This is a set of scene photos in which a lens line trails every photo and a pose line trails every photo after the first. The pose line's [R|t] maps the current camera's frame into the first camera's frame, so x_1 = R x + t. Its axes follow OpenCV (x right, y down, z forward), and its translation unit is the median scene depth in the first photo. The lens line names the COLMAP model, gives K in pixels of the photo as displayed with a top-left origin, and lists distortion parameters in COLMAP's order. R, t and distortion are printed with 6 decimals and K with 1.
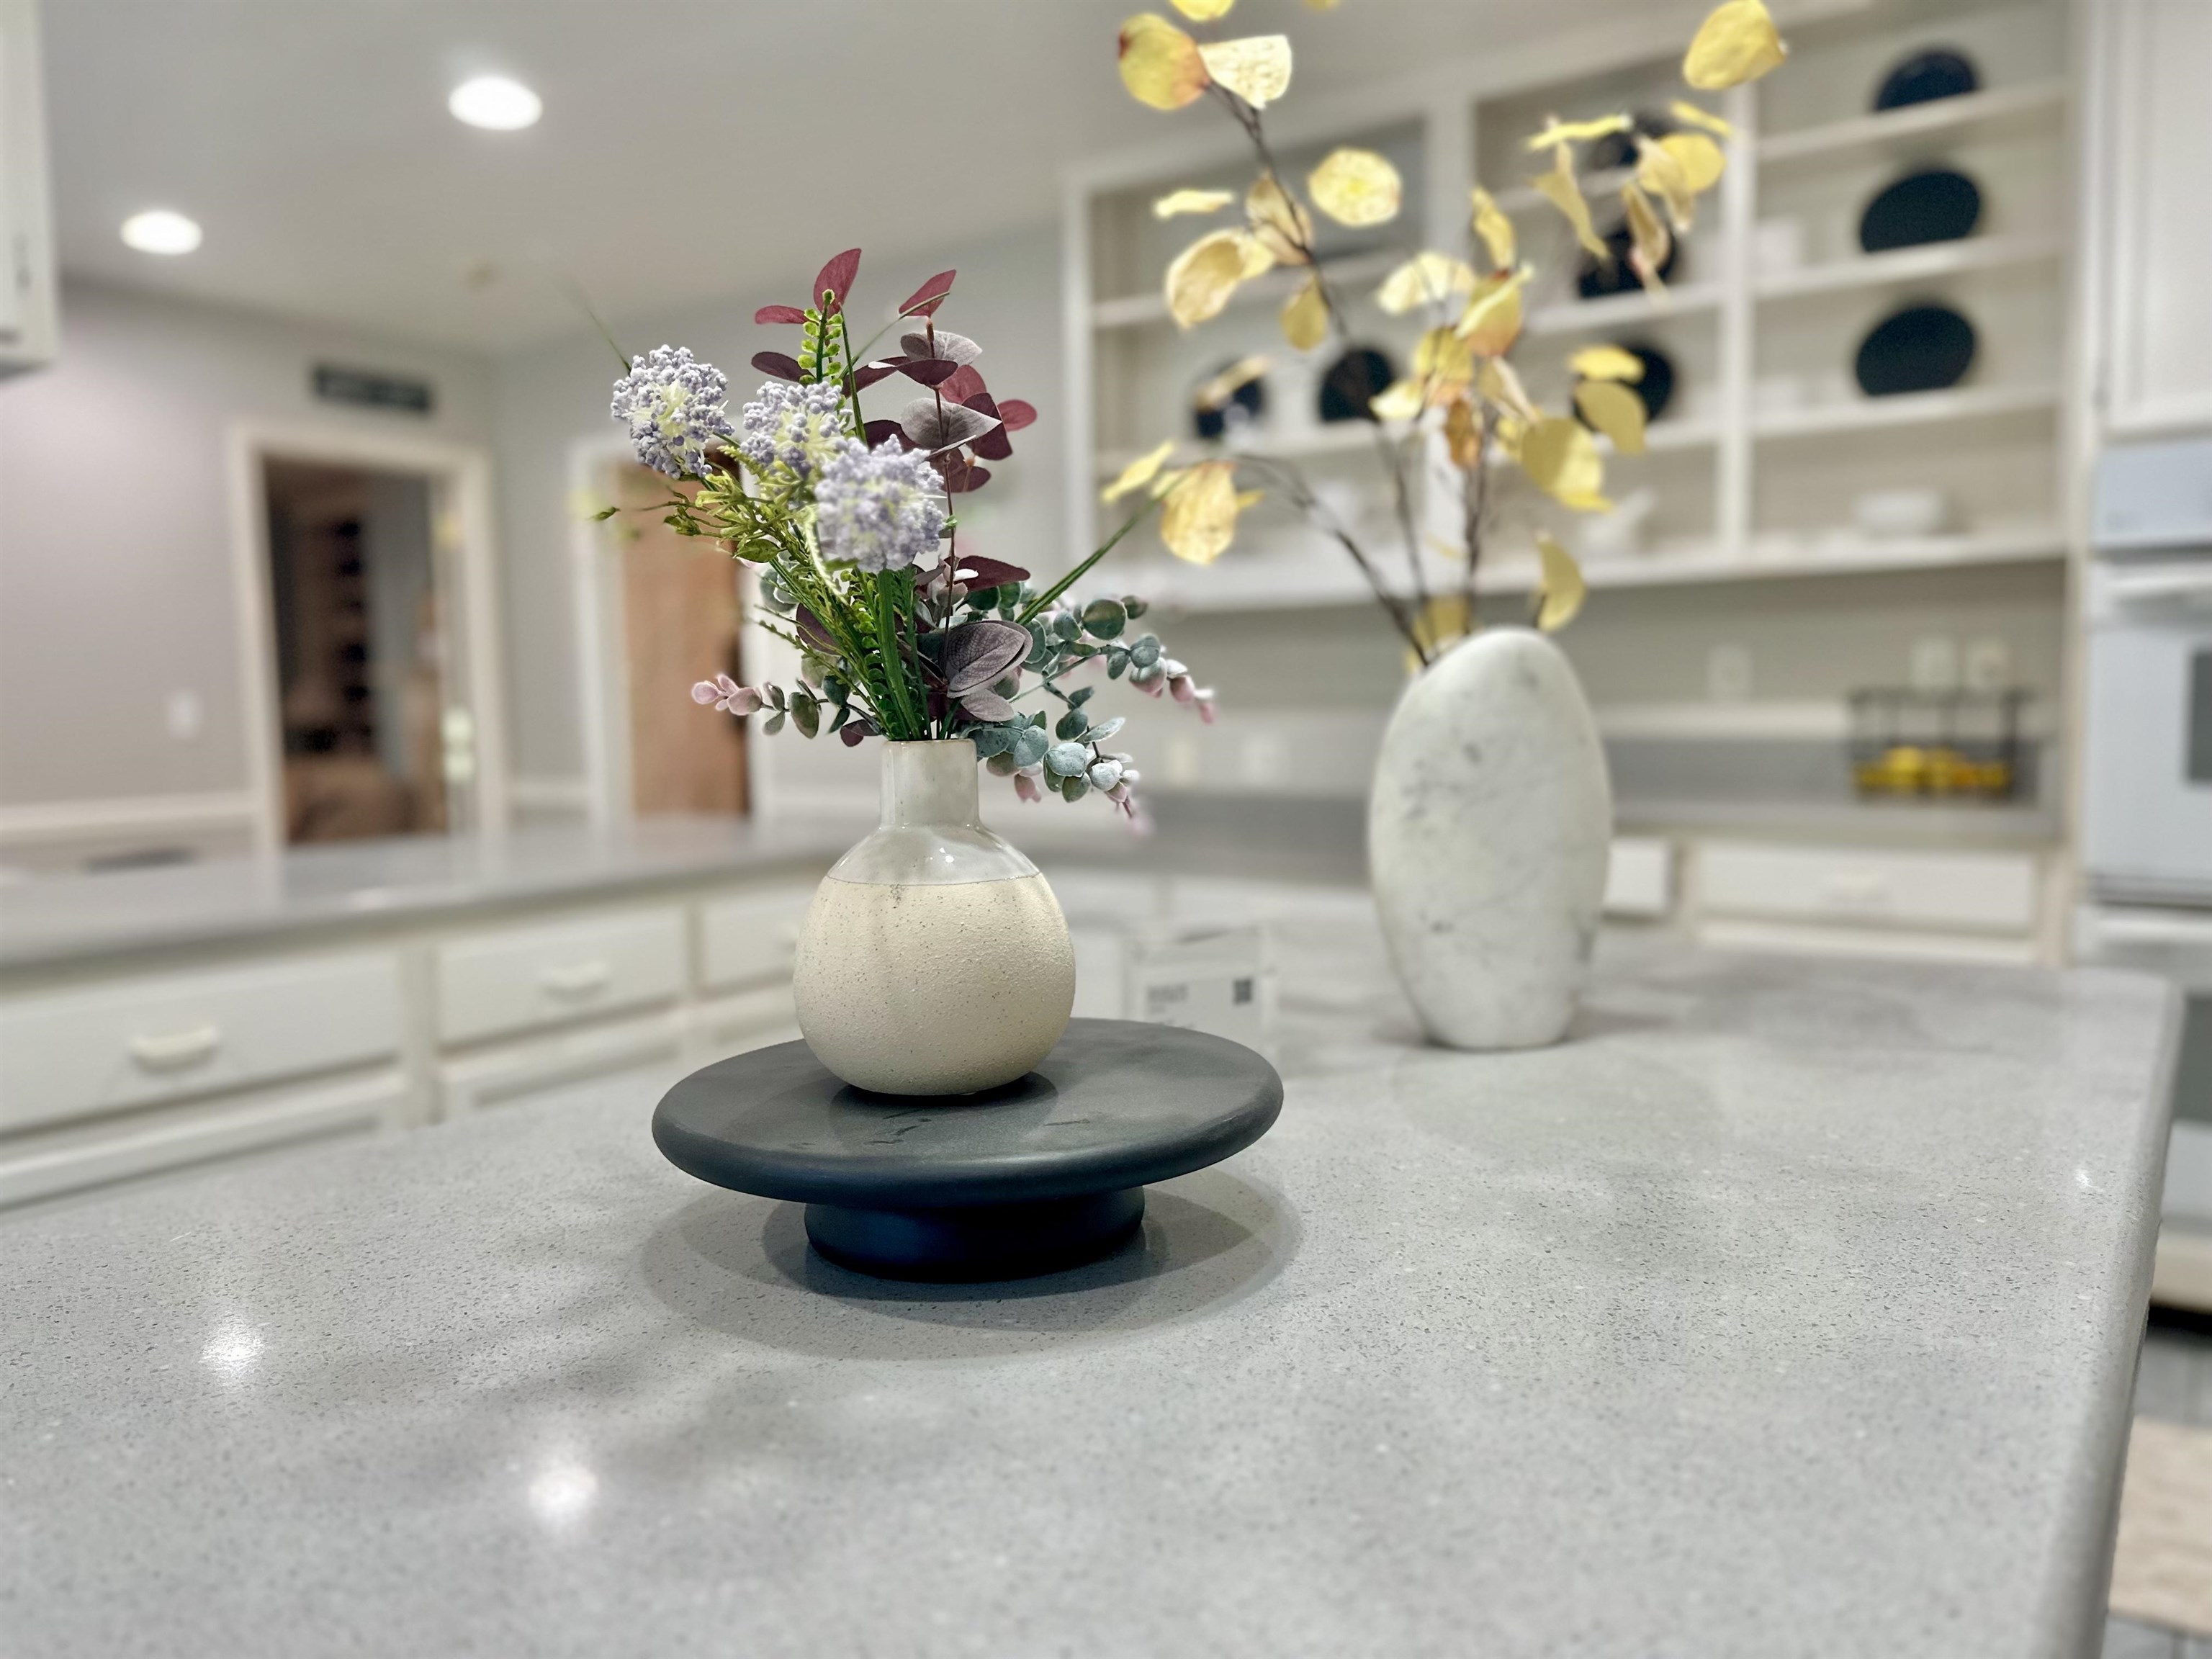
lens RADIAL K [[1553.8, 0, 1106.0], [0, 1553.8, 829.5], [0, 0, 1]] dist [0.144350, -0.225531]
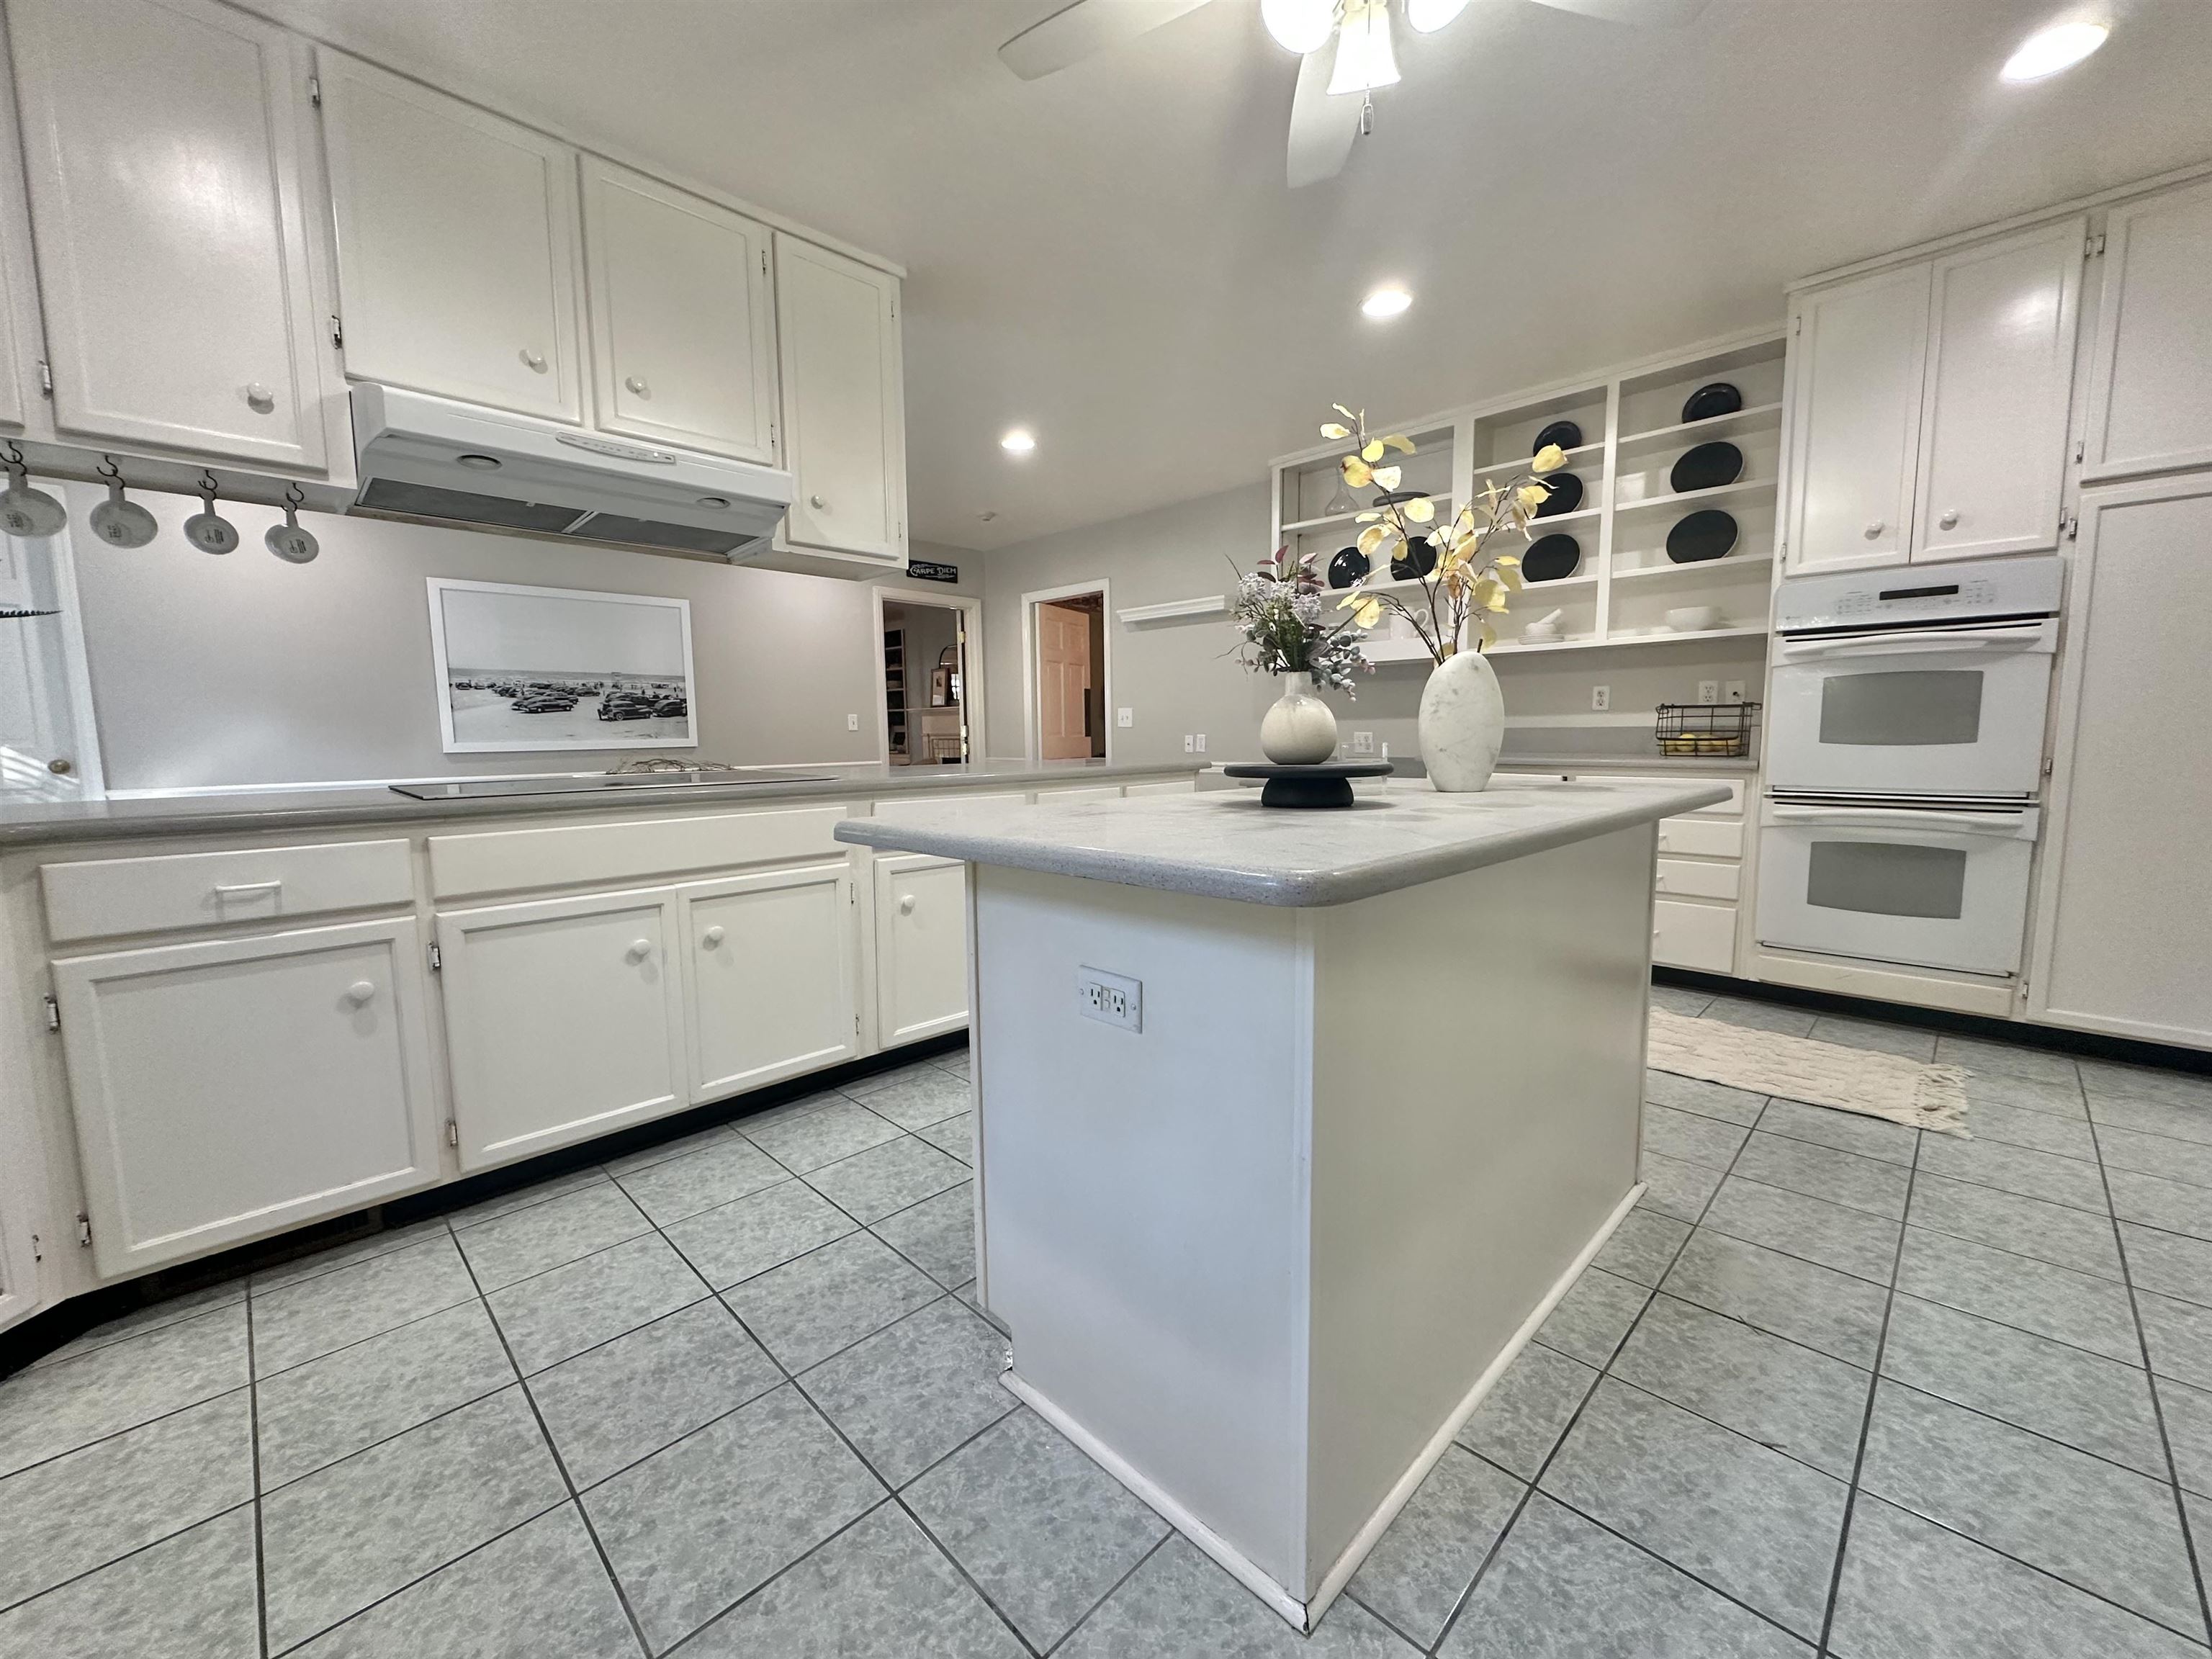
lens RADIAL K [[882.6, 0, 1110.3], [0, 882.6, 823.0], [0, 0, 1]] dist [0.021330, 0.000235]
pose [[0.986769, 0.024850, -0.160216, -0.050605], [-0.021889, 0.999556, 0.020220, 0.064776], [0.160647, -0.016446, 0.986875, -0.282530]]
